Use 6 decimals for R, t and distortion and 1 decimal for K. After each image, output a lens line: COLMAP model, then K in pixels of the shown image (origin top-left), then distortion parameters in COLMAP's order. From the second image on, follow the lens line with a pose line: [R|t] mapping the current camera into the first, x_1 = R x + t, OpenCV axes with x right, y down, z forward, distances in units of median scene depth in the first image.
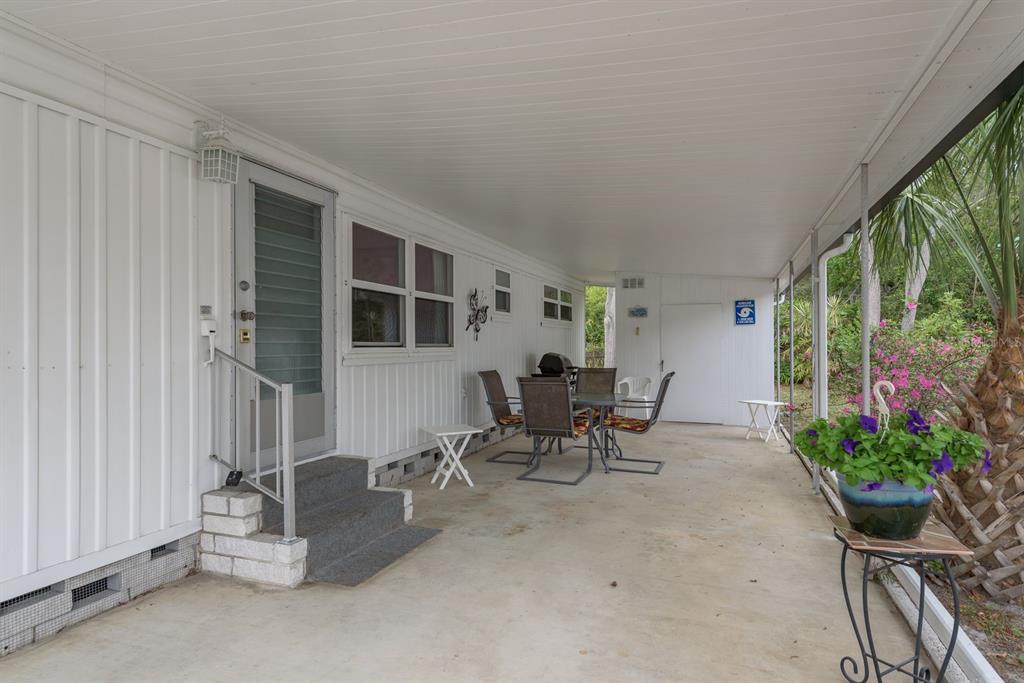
lens RADIAL K [[553.8, 0, 509.9], [0, 553.8, 337.5], [0, 0, 1]] dist [0.128647, -0.000251]
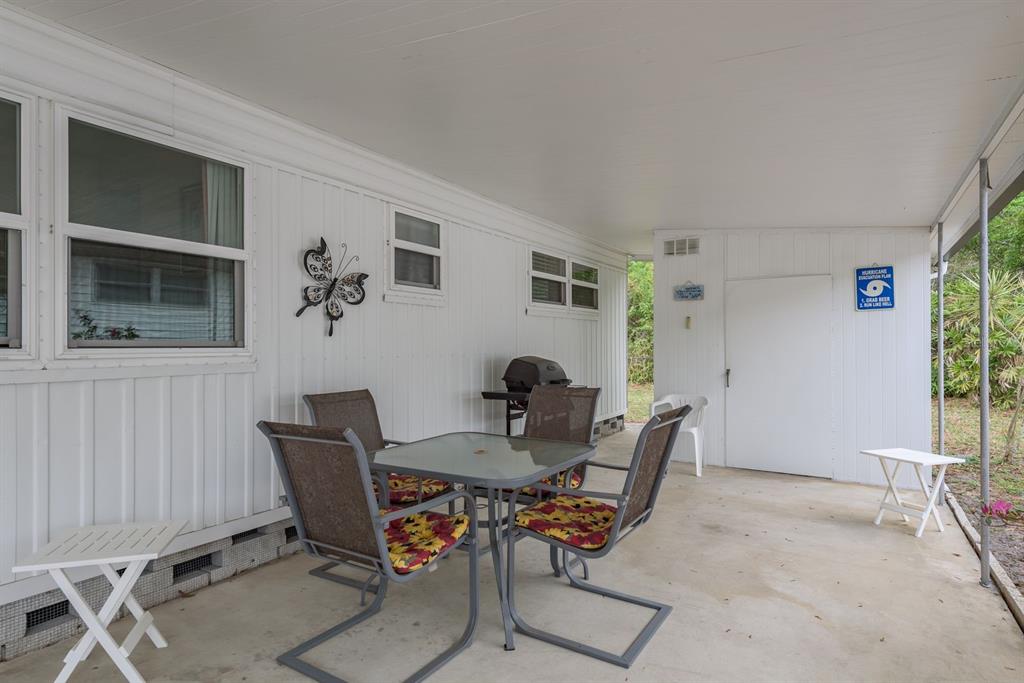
lens RADIAL K [[543.8, 0, 499.1], [0, 543.8, 339.4], [0, 0, 1]] dist [0.026466, -0.000289]
pose [[0.978285, 0.001186, -0.207260, 0.202826], [-0.000109, 0.999986, 0.005207, 0.006700], [0.207263, -0.005072, 0.978272, 0.479628]]
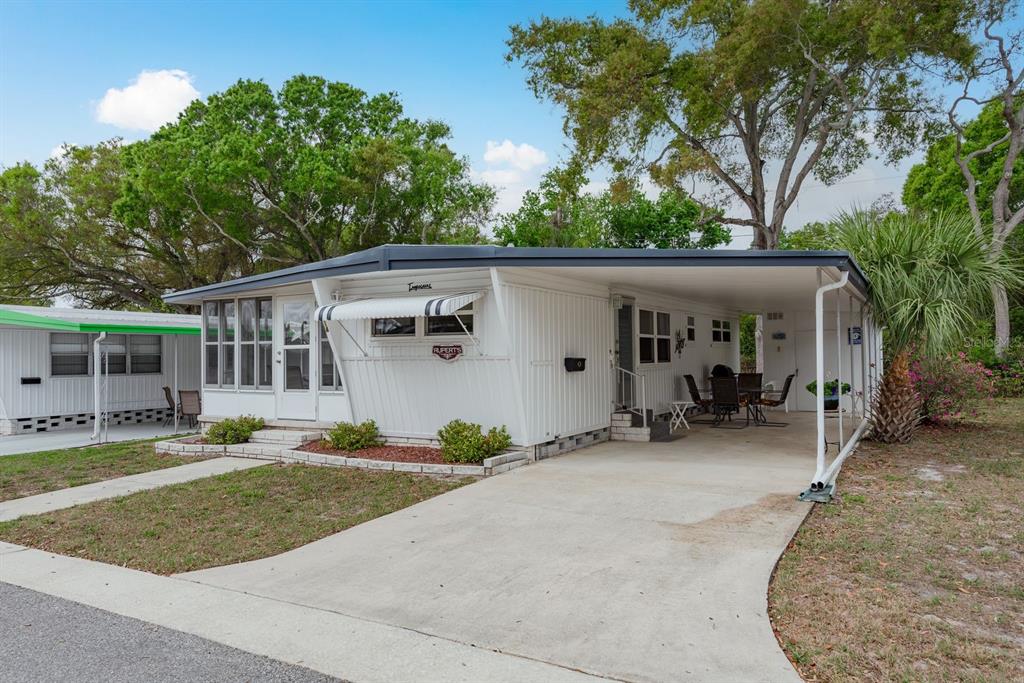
lens RADIAL K [[689.4, 0, 512.0], [0, 689.4, 341.5], [0, 0, 1]] dist [0.040176, -0.000078]
pose [[0.985280, -0.016165, -0.170183, -0.202684], [0.014907, 0.999851, -0.008668, -0.035721], [0.170298, 0.006003, 0.985374, -1.229287]]
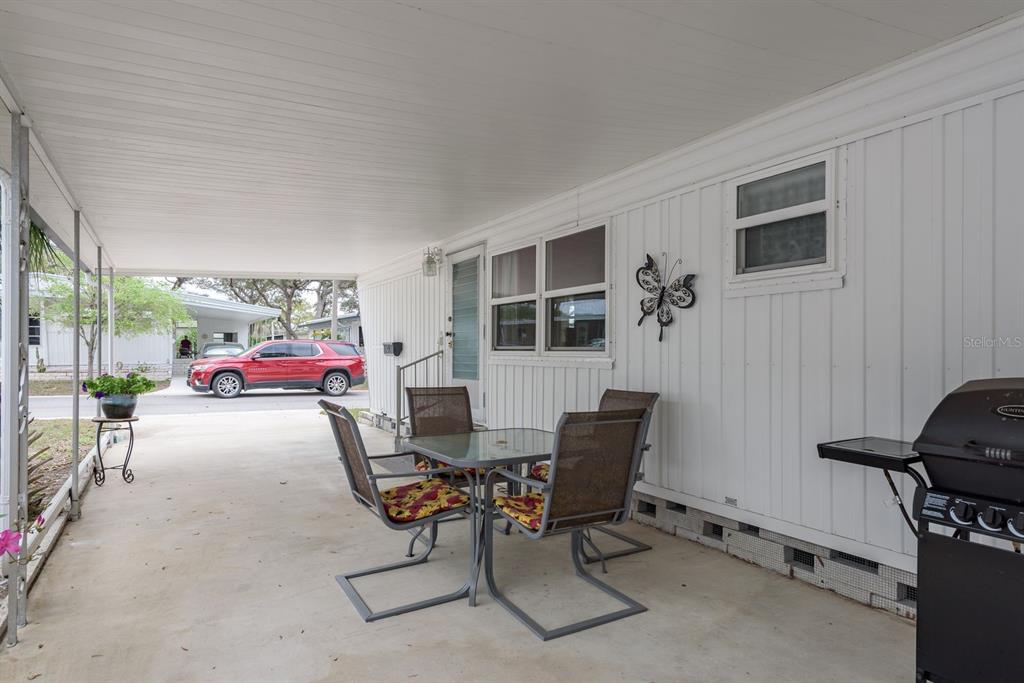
lens RADIAL K [[510.3, 0, 511.0], [0, 510.3, 350.4], [0, 0, 1]] dist [0.011883, -0.000961]
pose [[-0.563292, 0.003622, -0.826250, 0.452349], [0.013827, 0.999892, -0.005043, 0.016047], [0.826142, -0.014265, -0.563281, 1.107820]]
